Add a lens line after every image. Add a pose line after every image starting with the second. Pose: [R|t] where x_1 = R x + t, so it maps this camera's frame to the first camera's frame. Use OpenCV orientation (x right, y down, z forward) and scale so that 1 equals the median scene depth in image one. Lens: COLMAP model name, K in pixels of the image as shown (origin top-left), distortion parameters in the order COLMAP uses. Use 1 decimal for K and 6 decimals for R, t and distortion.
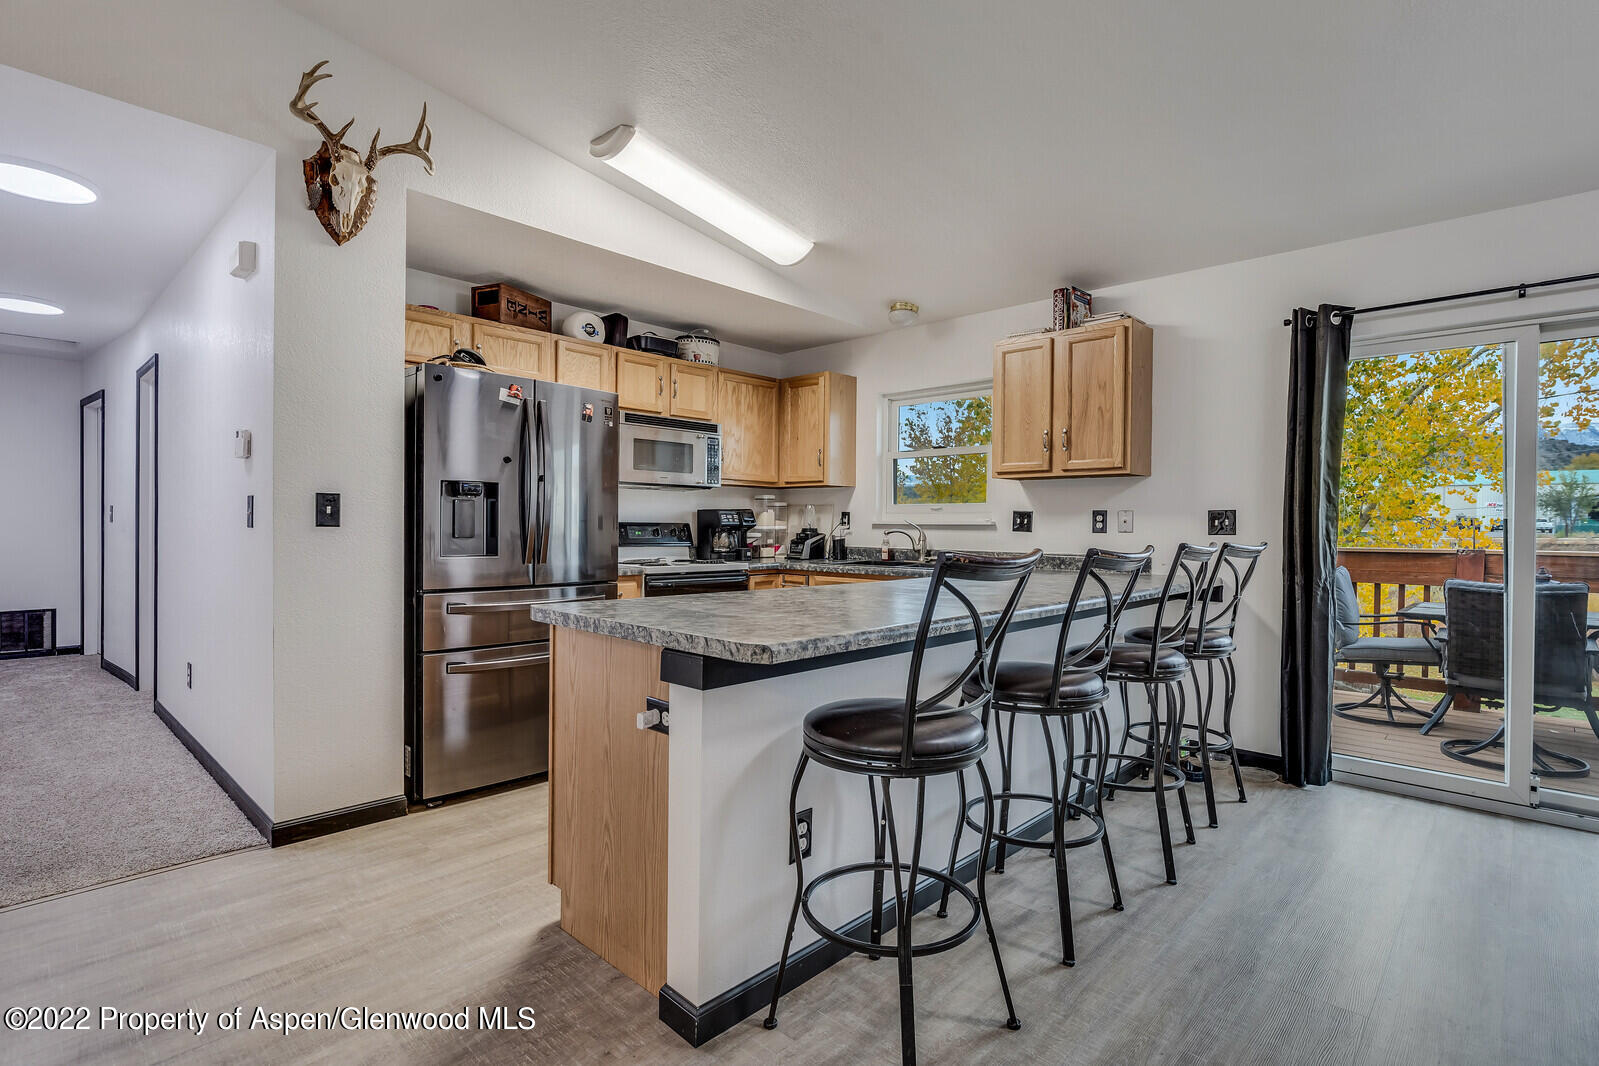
lens RADIAL K [[769.5, 0, 798.5], [0, 769.5, 538.0], [0, 0, 1]] dist [0.001021, -0.000010]
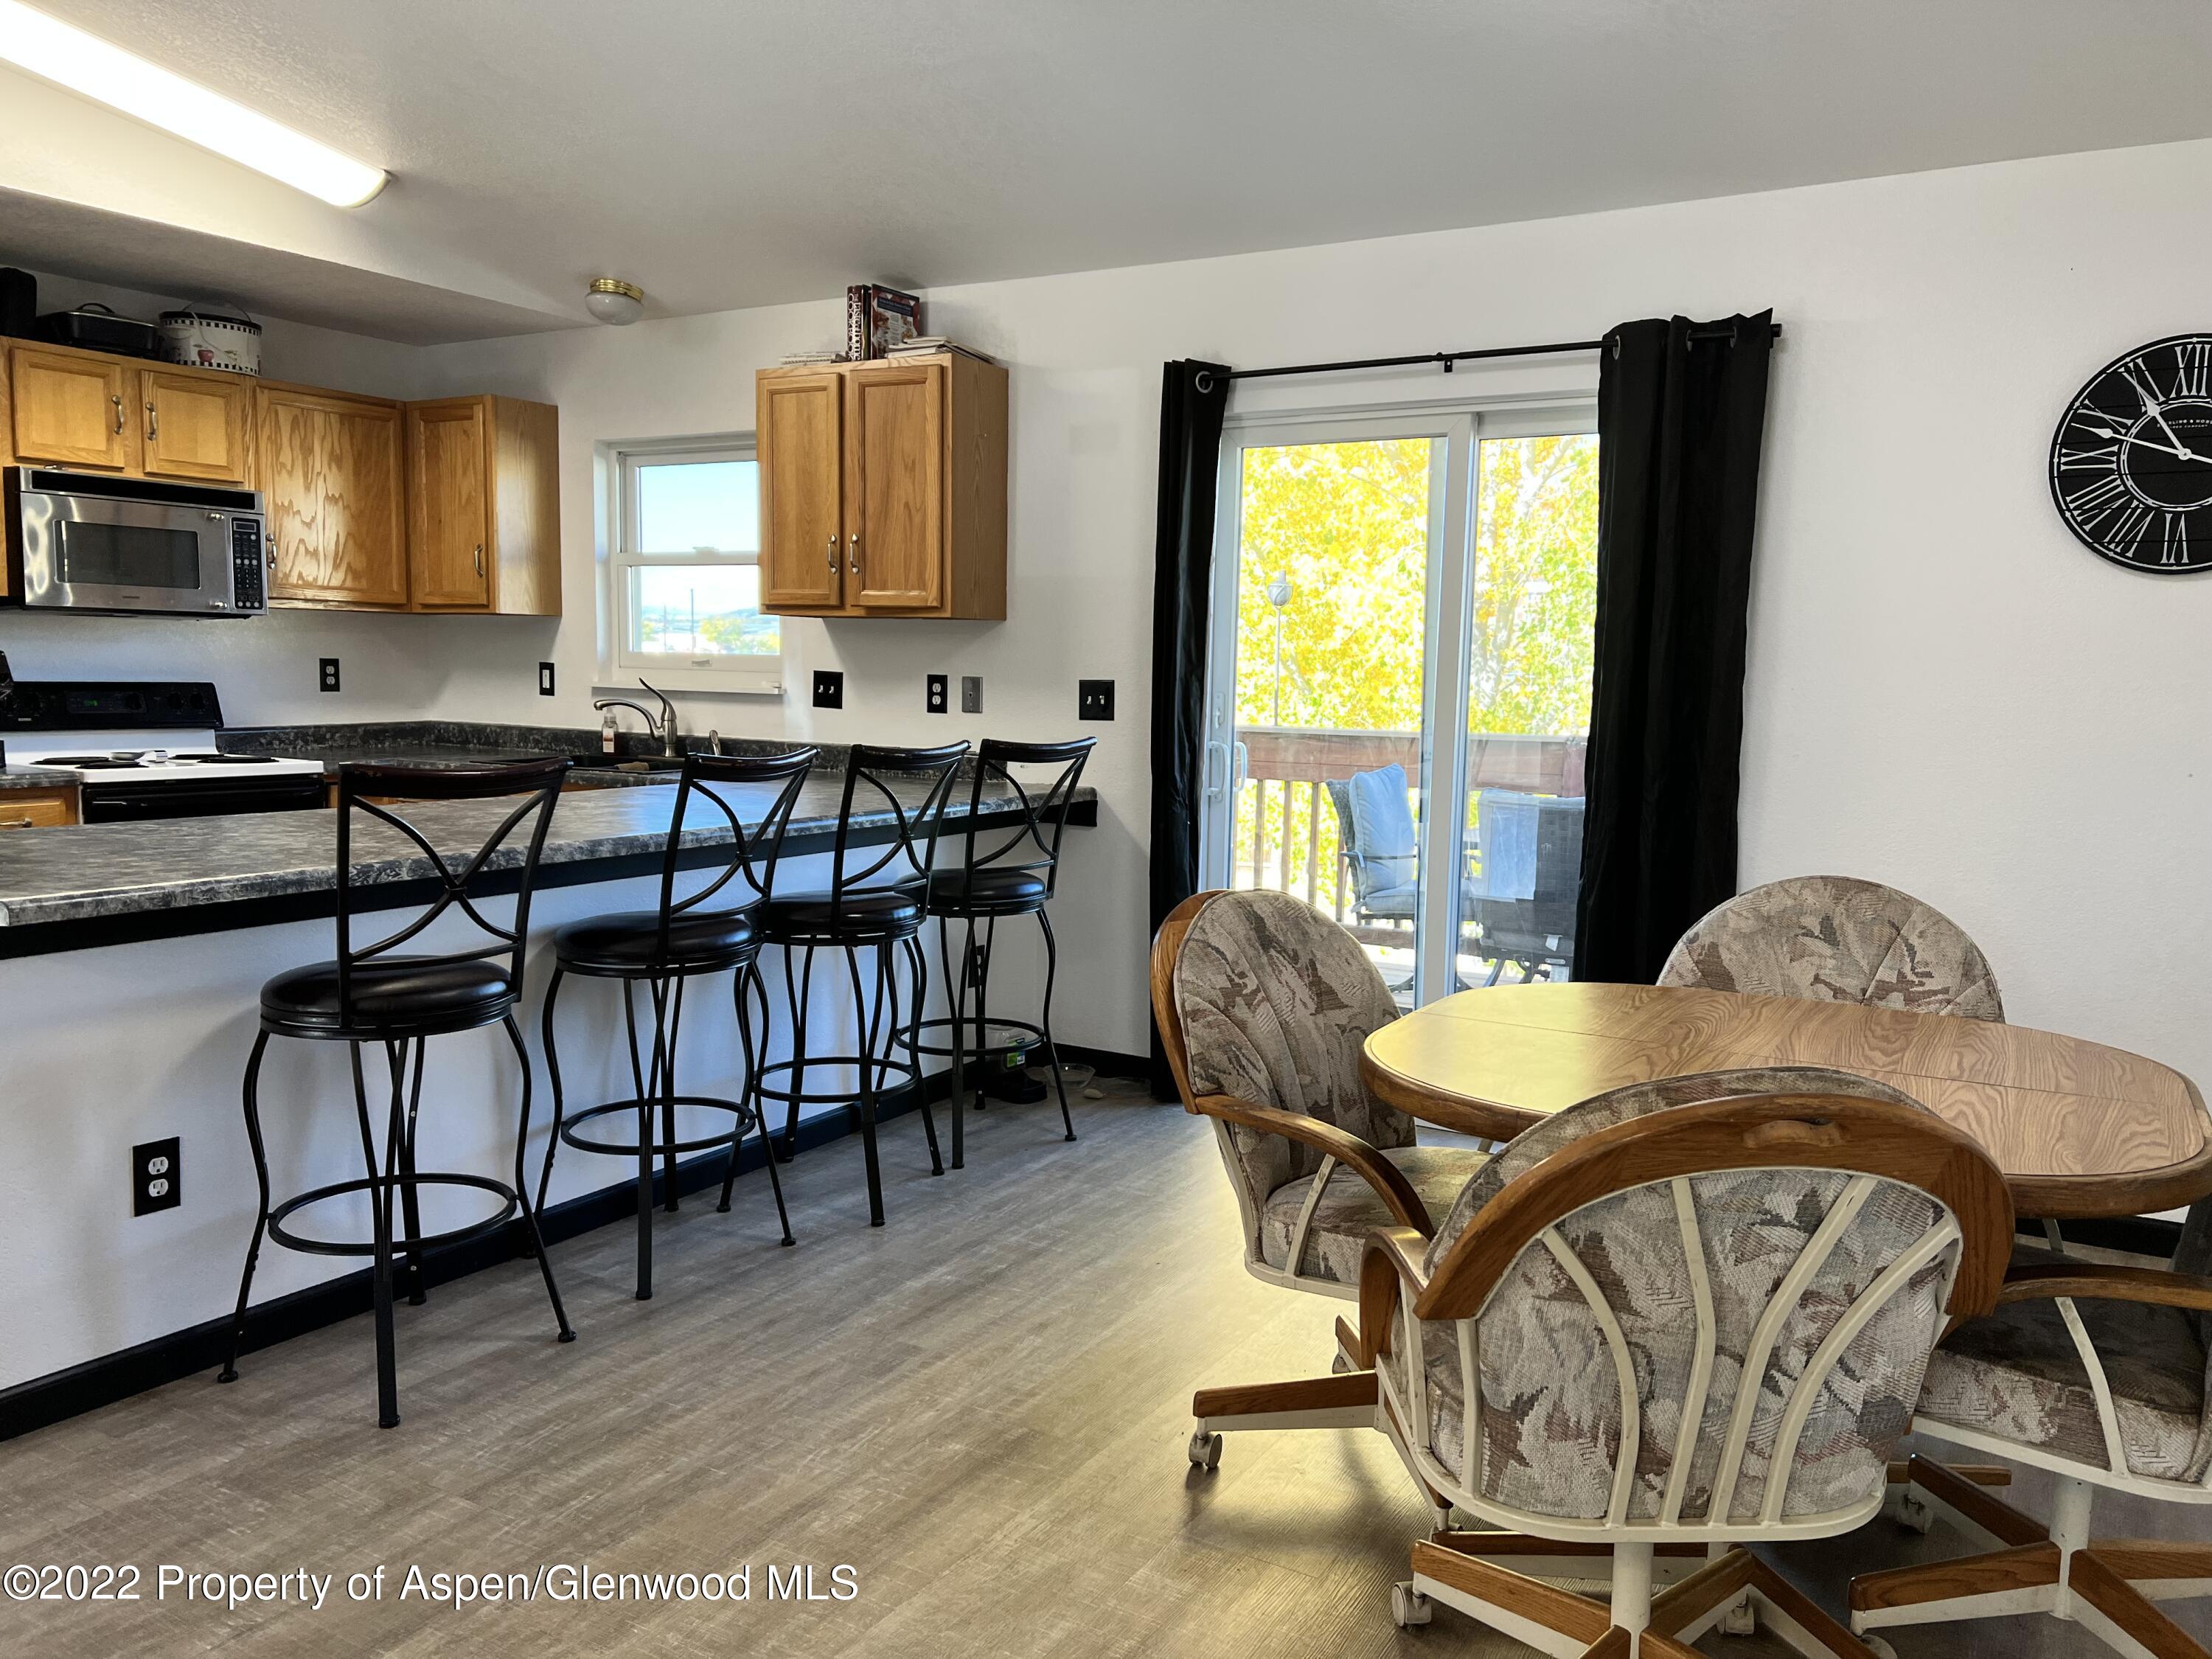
lens RADIAL K [[1663.5, 0, 1107.2], [0, 1663.5, 872.2], [0, 0, 1]] dist [0.060871, -0.062457]
pose [[0.977430, -0.015478, 0.210691, 0.249127], [-0.008827, 0.993449, 0.113931, -0.032251], [-0.211074, -0.113219, 0.970891, -0.300179]]
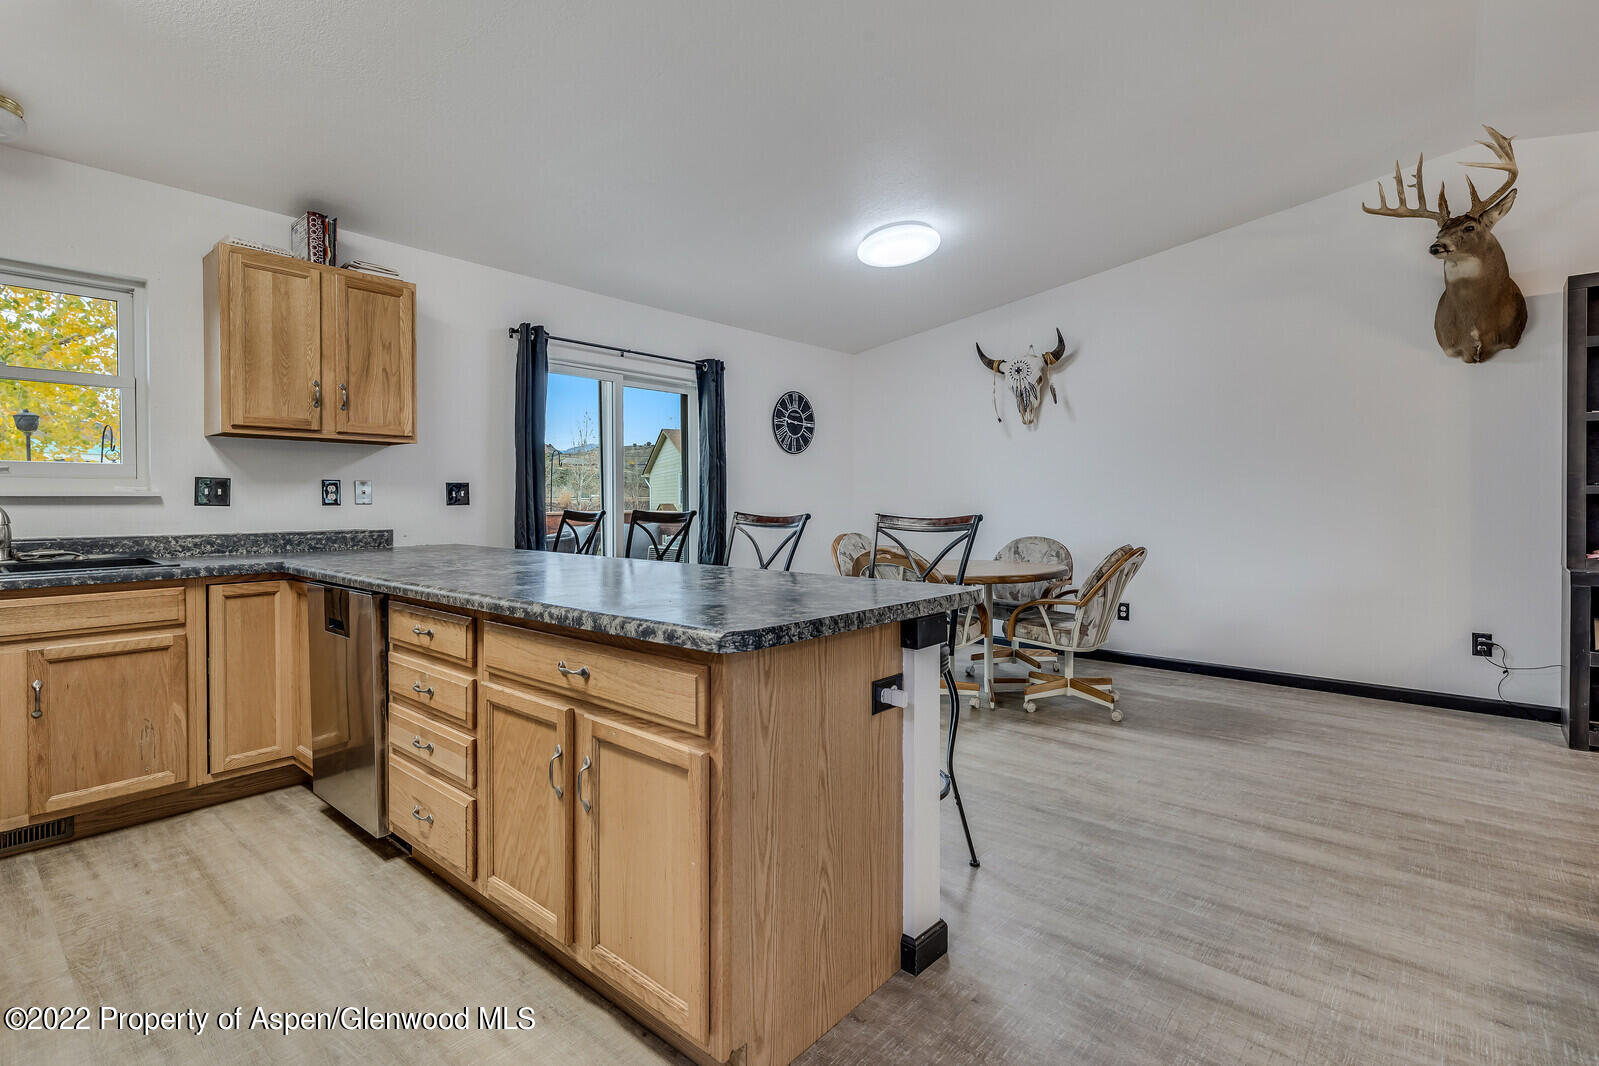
lens RADIAL K [[753.8, 0, 832.3], [0, 753.8, 492.8], [0, 0, 1]] dist [0.001966, 0.000346]
pose [[-0.067988, 0.001603, 0.997685, -0.504885], [0.014583, 0.999893, -0.000613, -0.012680], [-0.997580, 0.014508, -0.068004, 0.498269]]
